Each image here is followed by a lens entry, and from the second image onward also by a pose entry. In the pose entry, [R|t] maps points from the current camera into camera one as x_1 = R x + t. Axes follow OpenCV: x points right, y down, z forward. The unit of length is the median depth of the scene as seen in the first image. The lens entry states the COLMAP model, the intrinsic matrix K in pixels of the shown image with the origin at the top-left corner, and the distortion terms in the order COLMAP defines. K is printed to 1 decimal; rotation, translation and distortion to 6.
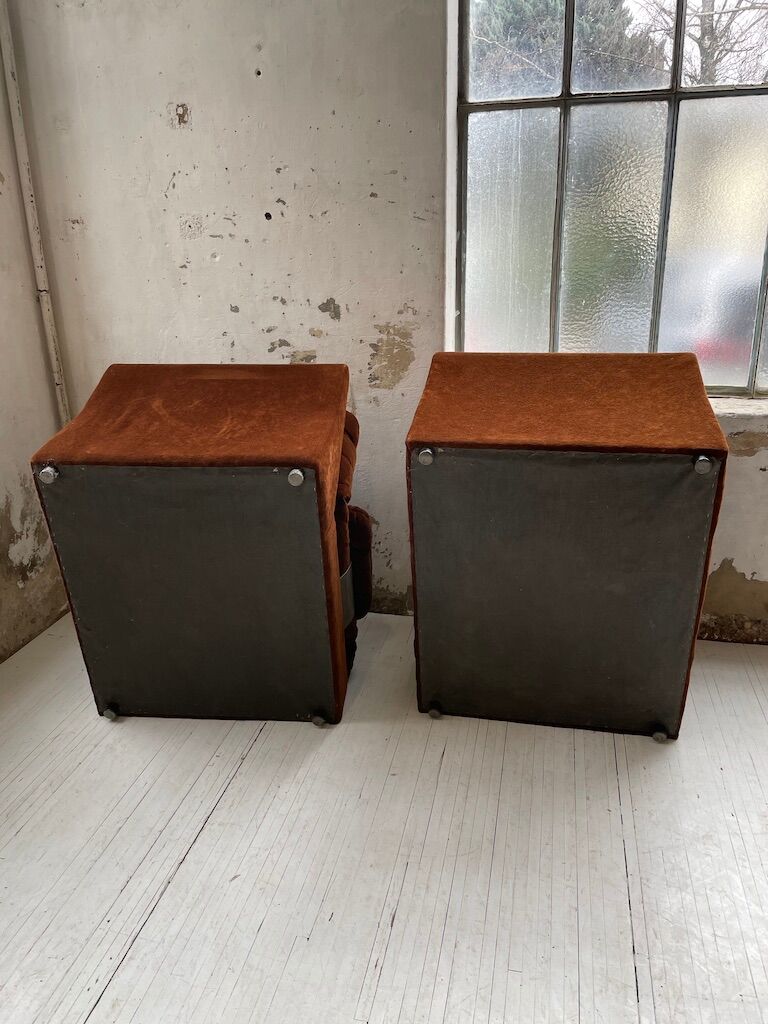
lens RADIAL K [[773.0, 0, 381.4], [0, 773.0, 503.2], [0, 0, 1]] dist [0.083724, -0.113130]
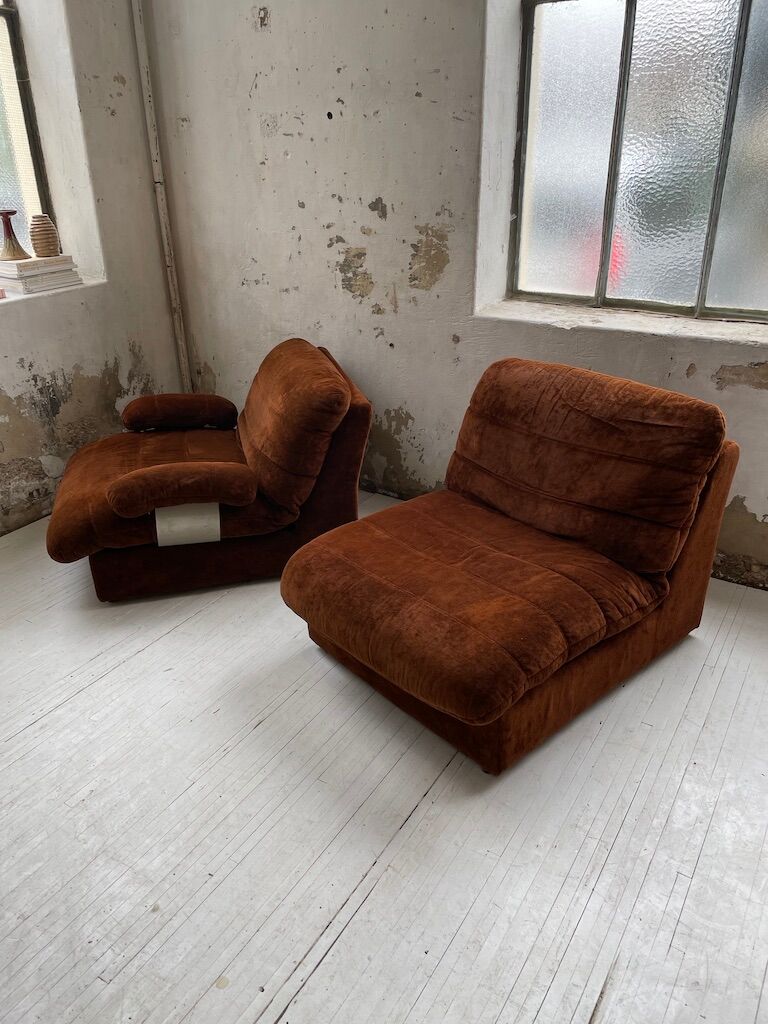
lens RADIAL K [[772.1, 0, 383.5], [0, 772.1, 505.7], [0, 0, 1]] dist [0.083377, -0.113736]
pose [[0.940948, 0.154177, -0.301407, 0.319046], [-0.114700, 0.982811, 0.144658, -0.006141], [0.318530, -0.101544, 0.942458, -0.038116]]
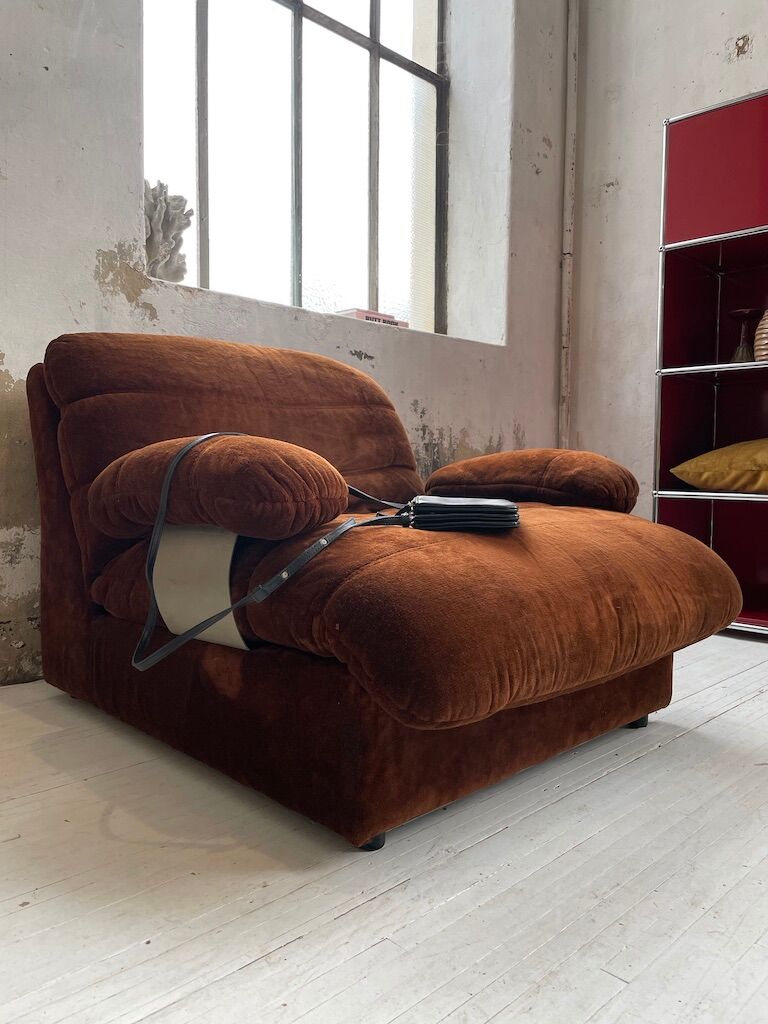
lens RADIAL K [[775.7, 0, 378.9], [0, 775.7, 505.5], [0, 0, 1]] dist [0.090299, -0.123700]
pose [[0.839546, 0.055890, -0.540406, -0.074205], [-0.200929, 0.956109, -0.213269, 0.313950], [0.504767, 0.287632, 0.813927, 0.154852]]
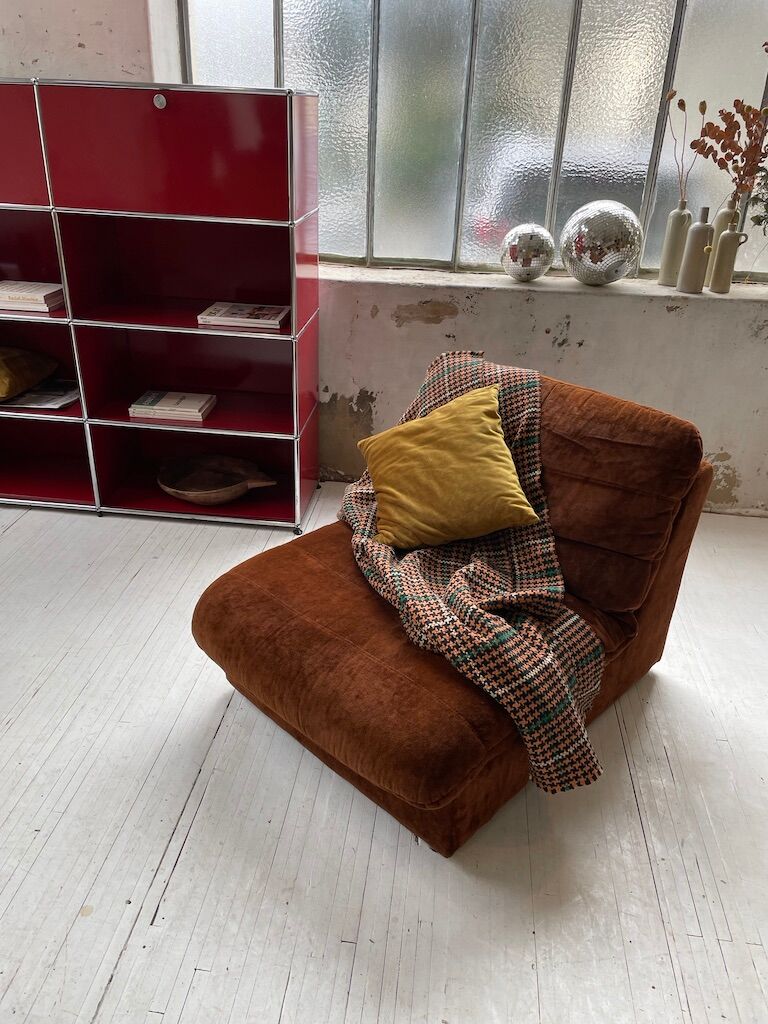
lens RADIAL K [[772.1, 0, 383.5], [0, 772.1, 505.7], [0, 0, 1]] dist [0.083377, -0.113736]
pose [[0.992469, 0.006195, 0.122336, 0.242557], [-0.023801, 0.989439, 0.142980, 0.039641], [-0.120159, -0.144815, 0.982136, -0.123769]]
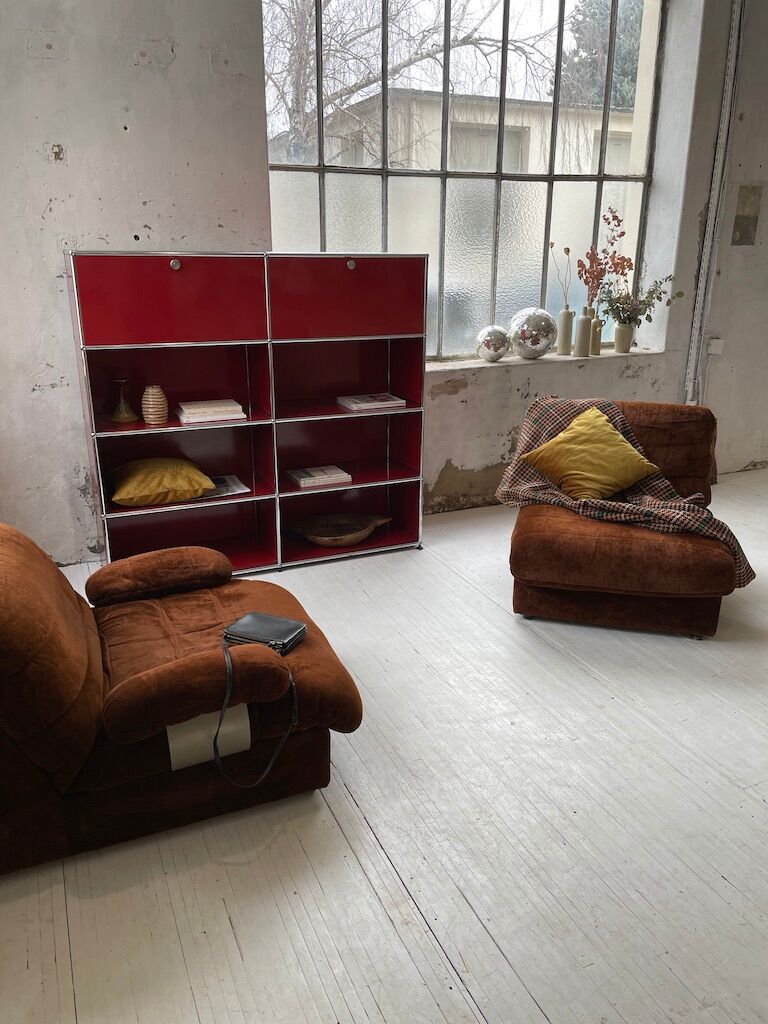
lens RADIAL K [[772.2, 0, 382.9], [0, 772.2, 509.0], [0, 0, 1]] dist [0.092755, -0.125534]
pose [[0.805682, -0.162919, 0.569503, -0.603198], [0.168820, 0.984714, 0.042868, 0.079937], [-0.567782, 0.061606, 0.820870, -0.244710]]
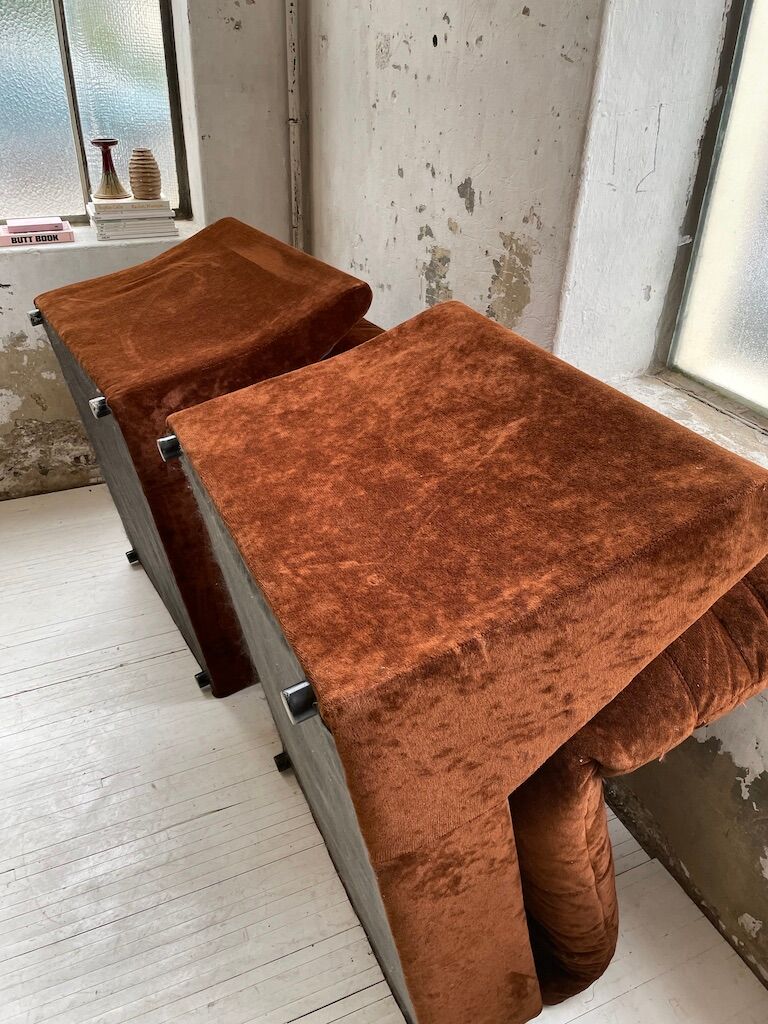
lens RADIAL K [[776.3, 0, 380.8], [0, 776.3, 503.2], [0, 0, 1]] dist [0.068351, -0.093737]
pose [[0.595802, 0.440554, -0.671515, 0.458083], [-0.291143, 0.897725, 0.330645, -0.209881], [0.748503, -0.001492, 0.663130, 0.488373]]
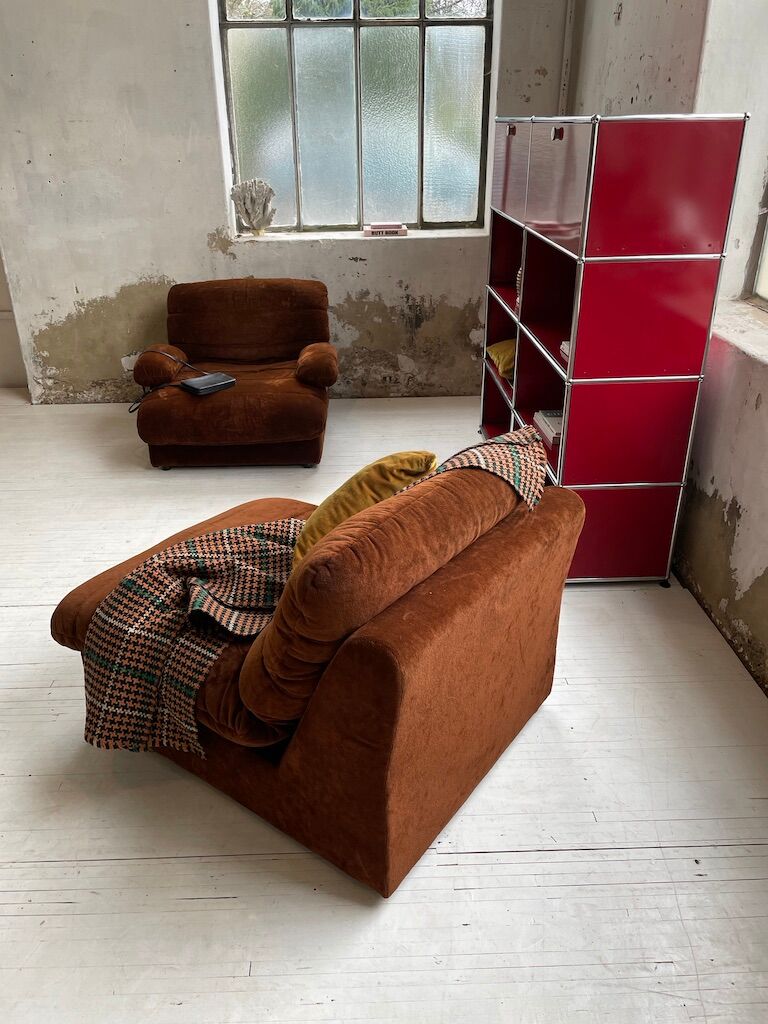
lens RADIAL K [[772.1, 0, 383.5], [0, 772.1, 505.7], [0, 0, 1]] dist [0.083377, -0.113736]
pose [[0.250454, 0.444282, -0.860166, 0.978843], [-0.307744, 0.878935, 0.364371, -0.148218], [0.917914, 0.173453, 0.356858, 0.351518]]
